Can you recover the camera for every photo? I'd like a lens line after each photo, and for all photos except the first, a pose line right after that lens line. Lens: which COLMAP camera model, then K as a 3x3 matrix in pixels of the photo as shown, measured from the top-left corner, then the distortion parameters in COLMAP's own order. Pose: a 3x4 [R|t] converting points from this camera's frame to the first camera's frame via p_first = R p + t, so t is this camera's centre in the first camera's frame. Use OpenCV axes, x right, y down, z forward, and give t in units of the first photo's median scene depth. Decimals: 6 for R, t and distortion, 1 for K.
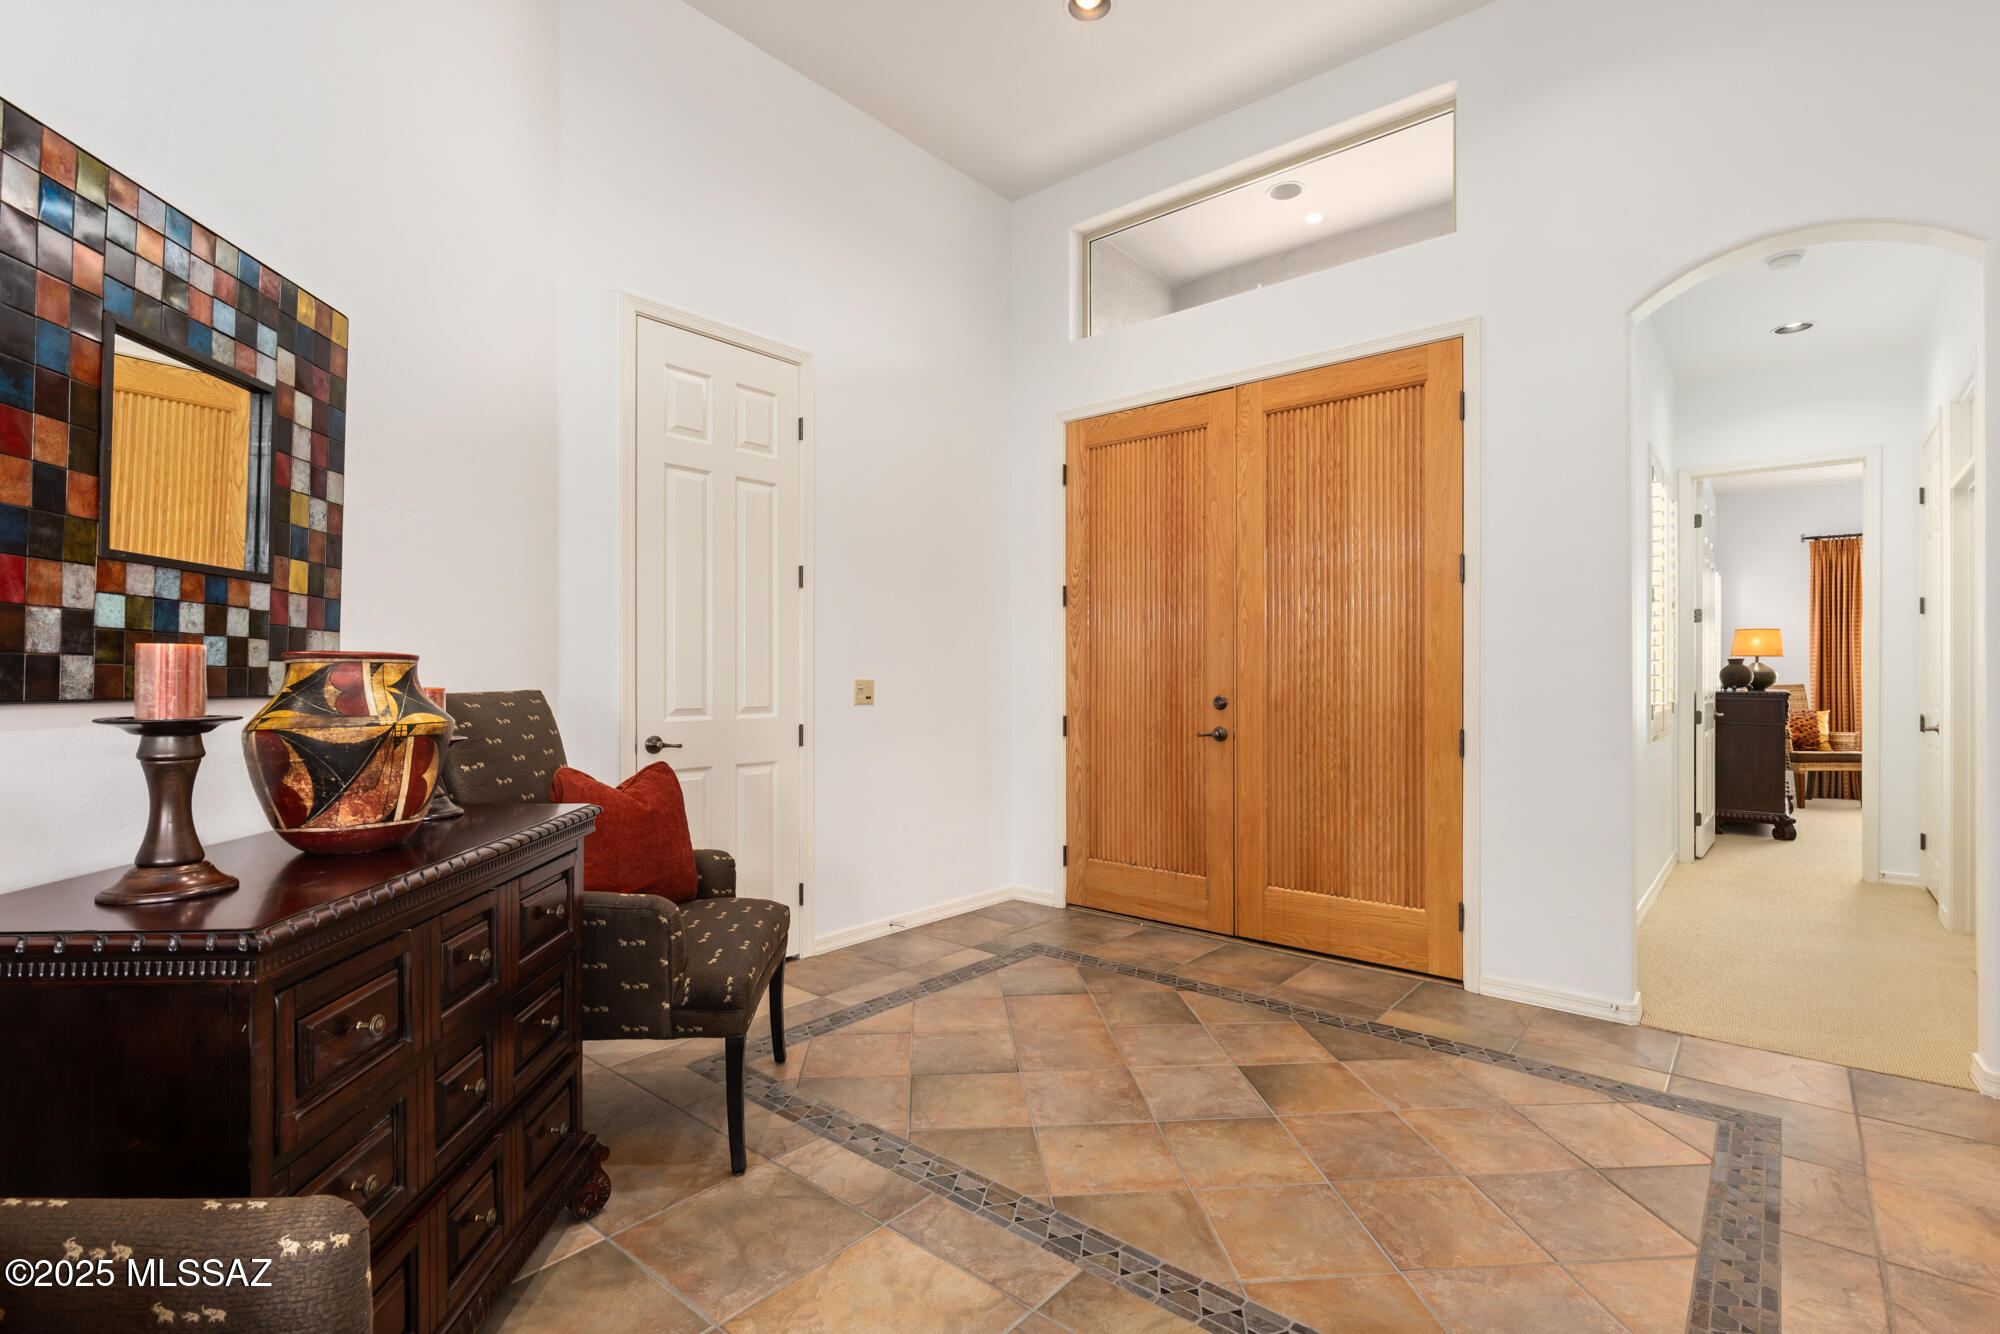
lens RADIAL K [[942.0, 0, 1004.8], [0, 942.0, 668.9], [0, 0, 1]] dist [0.003511, 0.000223]
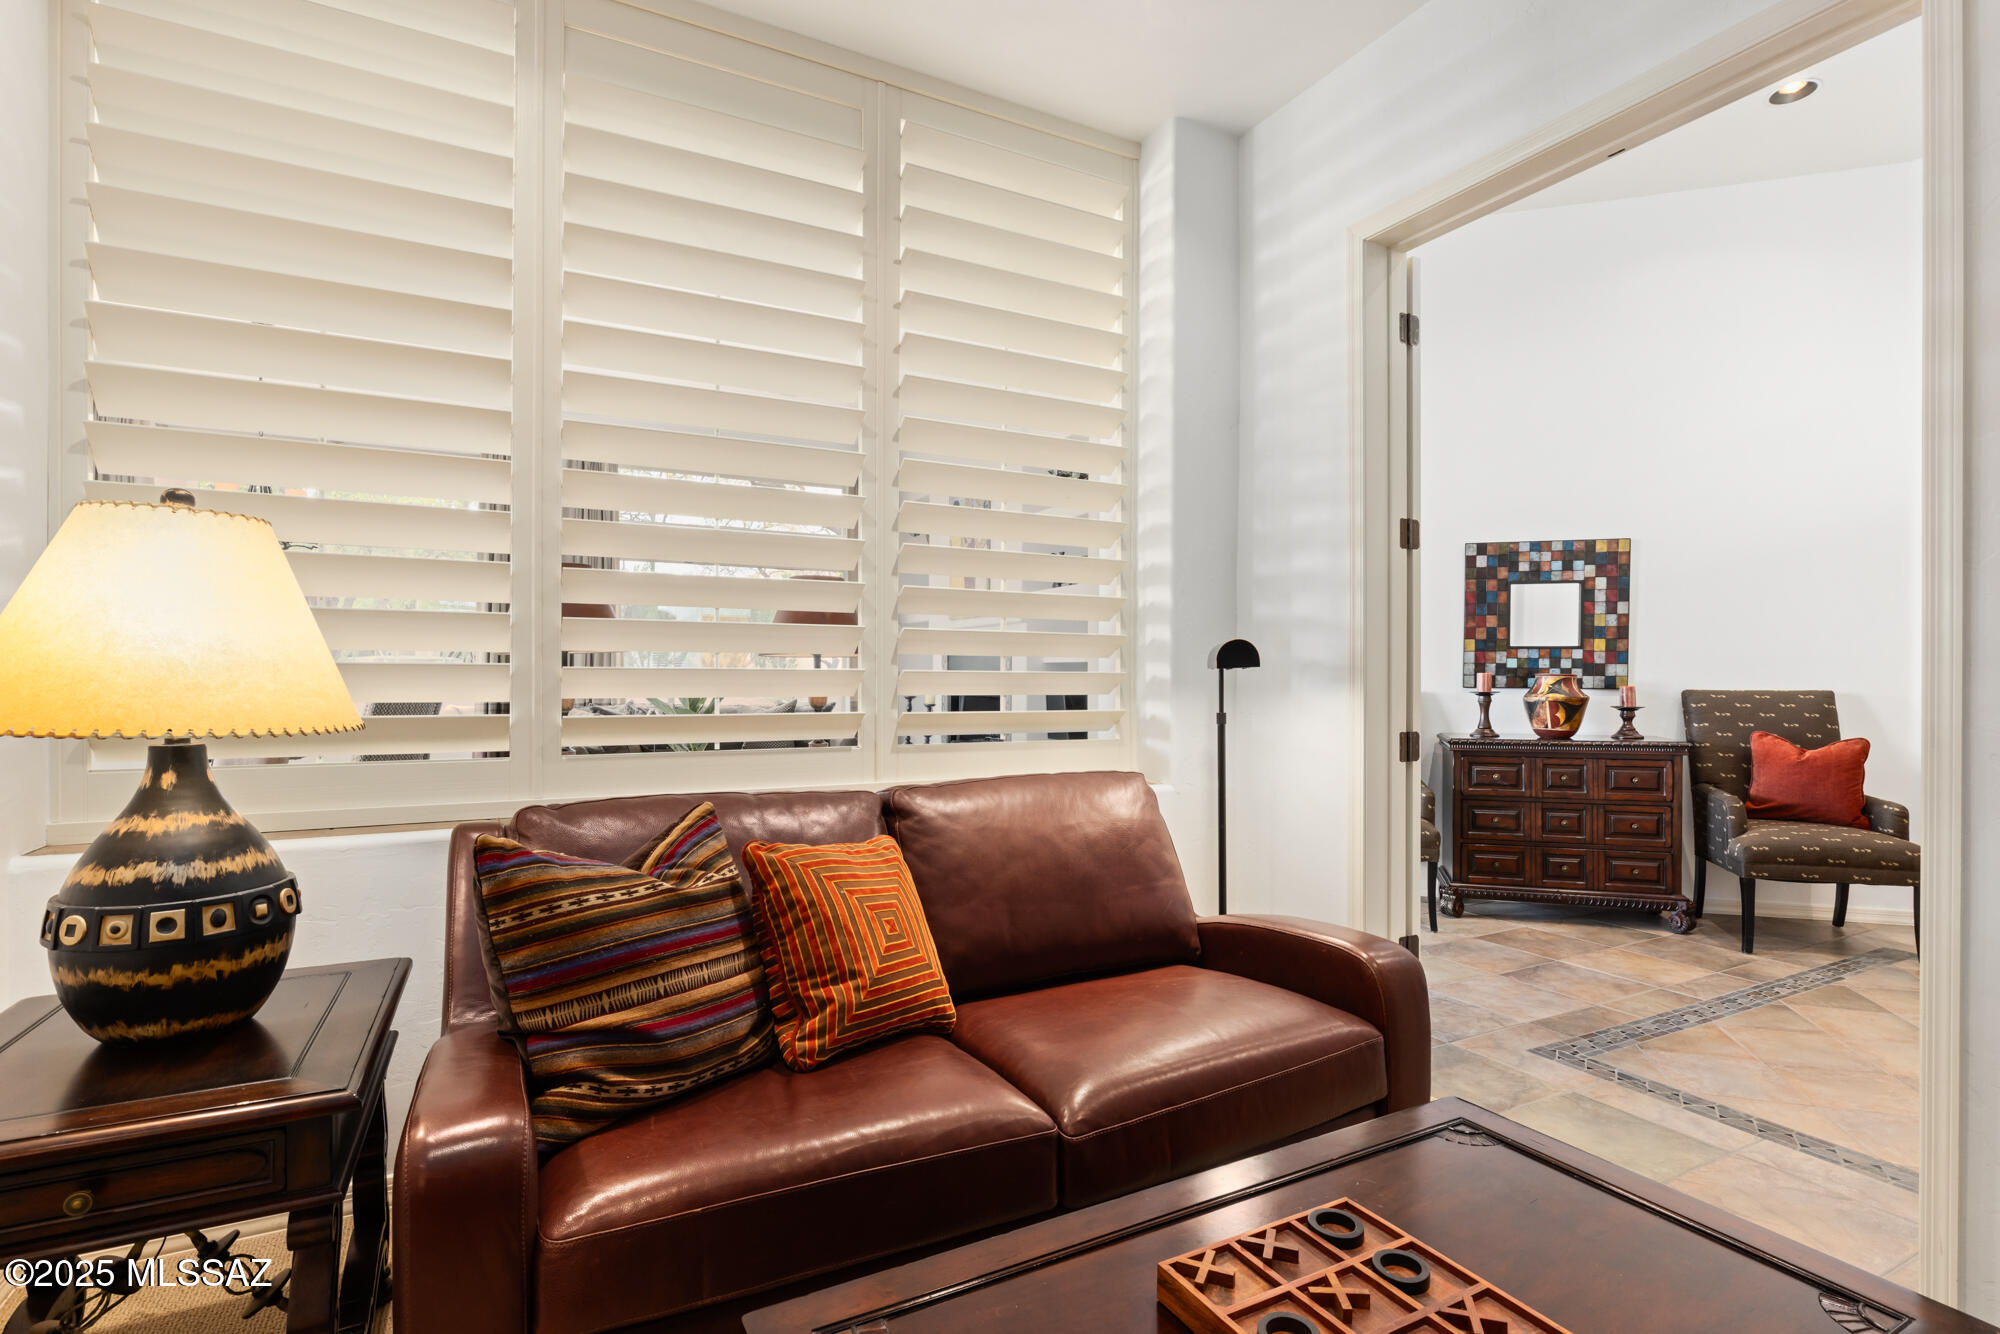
lens RADIAL K [[968.2, 0, 1009.1], [0, 968.2, 673.9], [0, 0, 1]] dist [-0.002469, -0.000002]
pose [[-0.383027, -0.005235, -0.923722, 2.633219], [0.006246, 0.999946, -0.008258, -0.000930], [0.923716, -0.008933, -0.382974, 0.520660]]
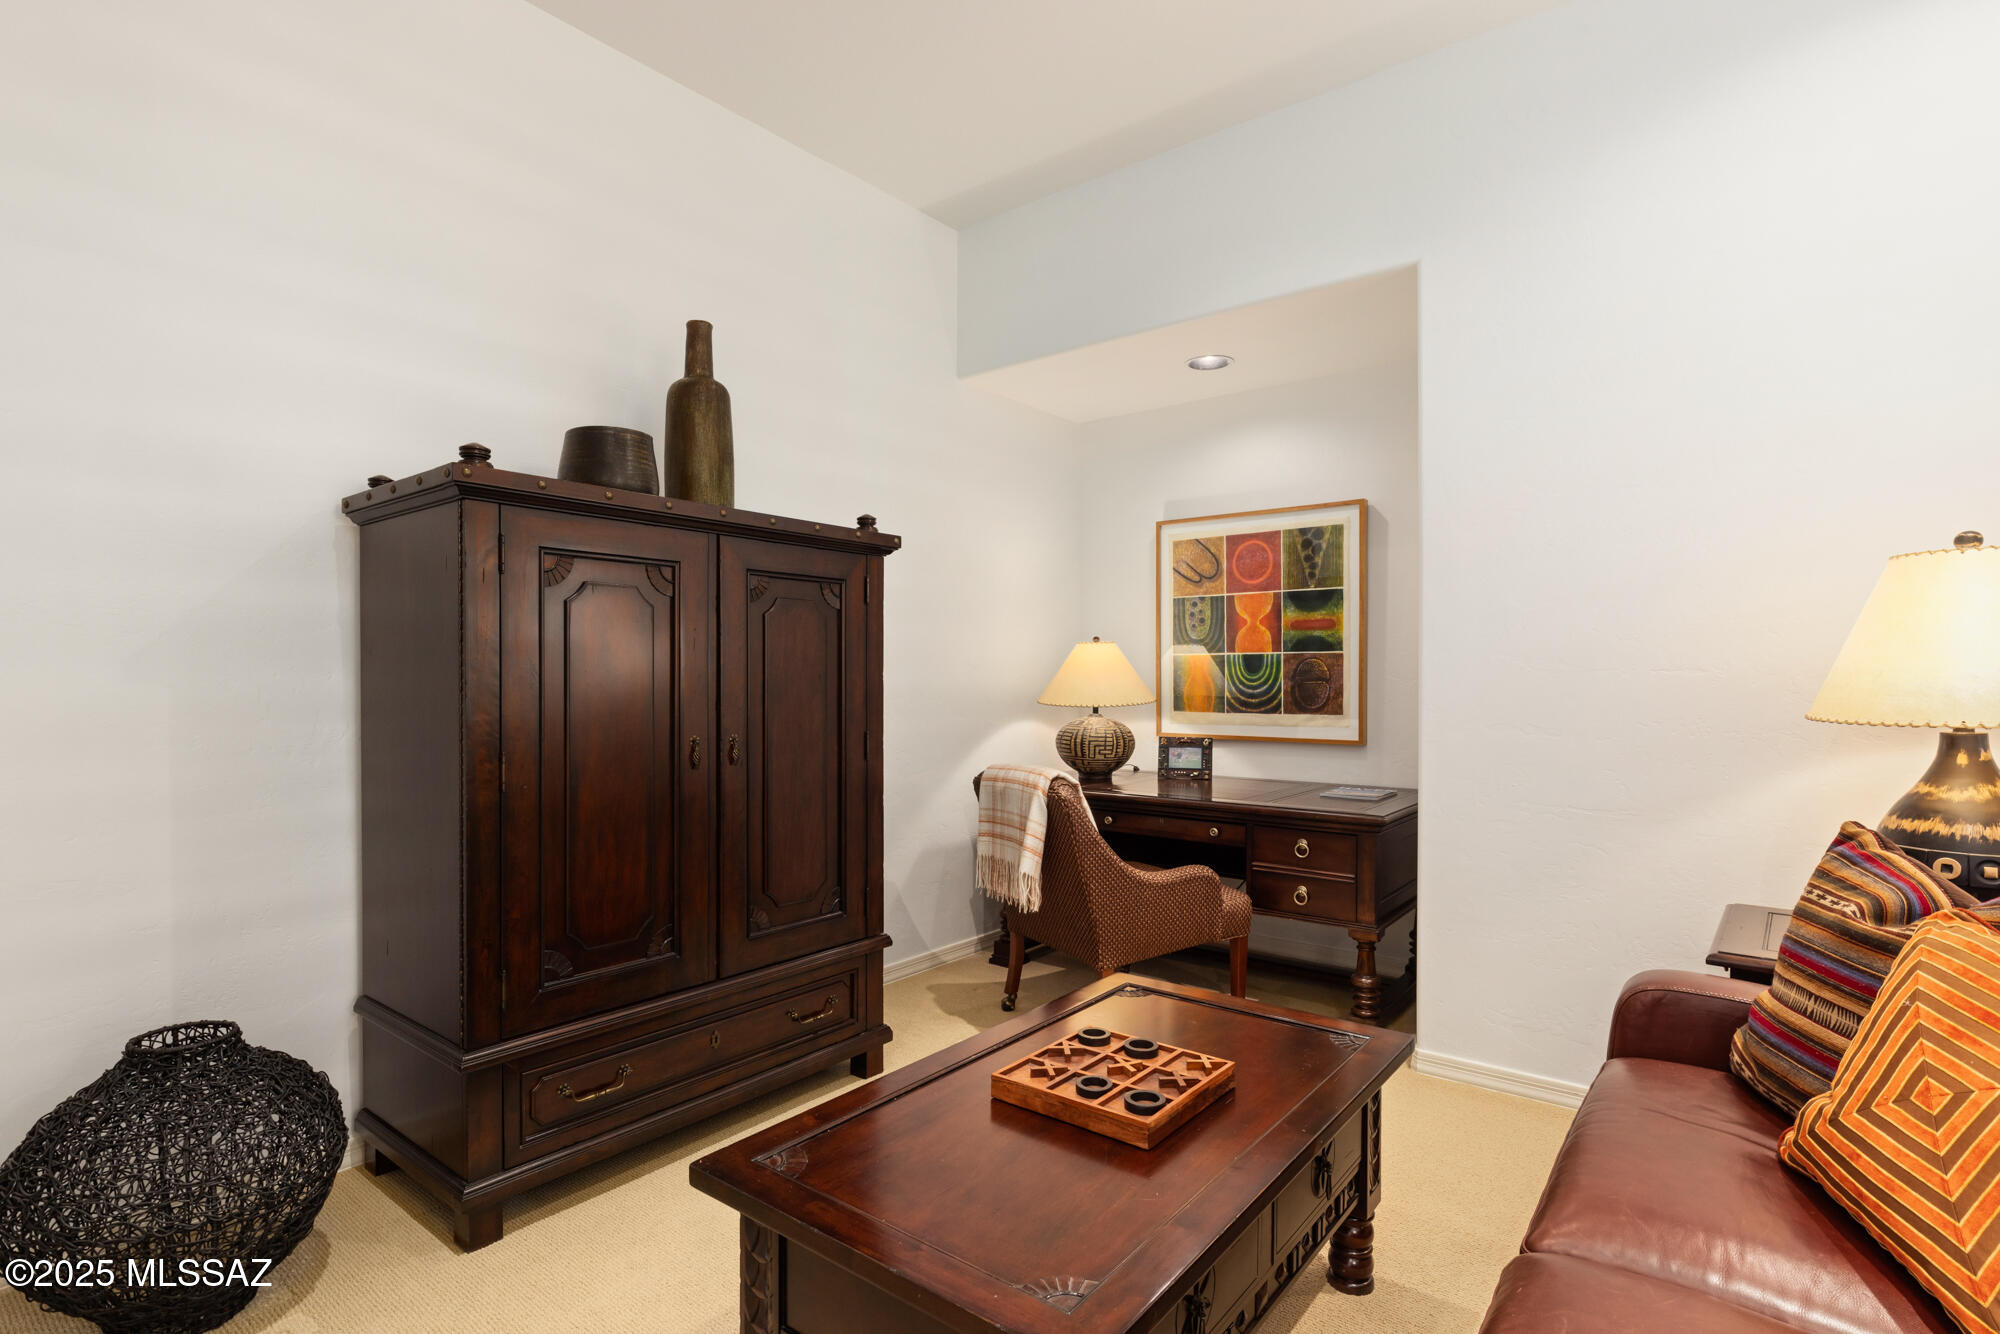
lens RADIAL K [[968.2, 0, 997.8], [0, 968.2, 682.0], [0, 0, 1]] dist [-0.002469, -0.000002]
pose [[-0.010603, -0.000730, 0.999944, 0.999543], [-0.014012, 0.999902, 0.000582, 0.005442], [-0.999846, -0.014005, -0.010612, 0.614689]]
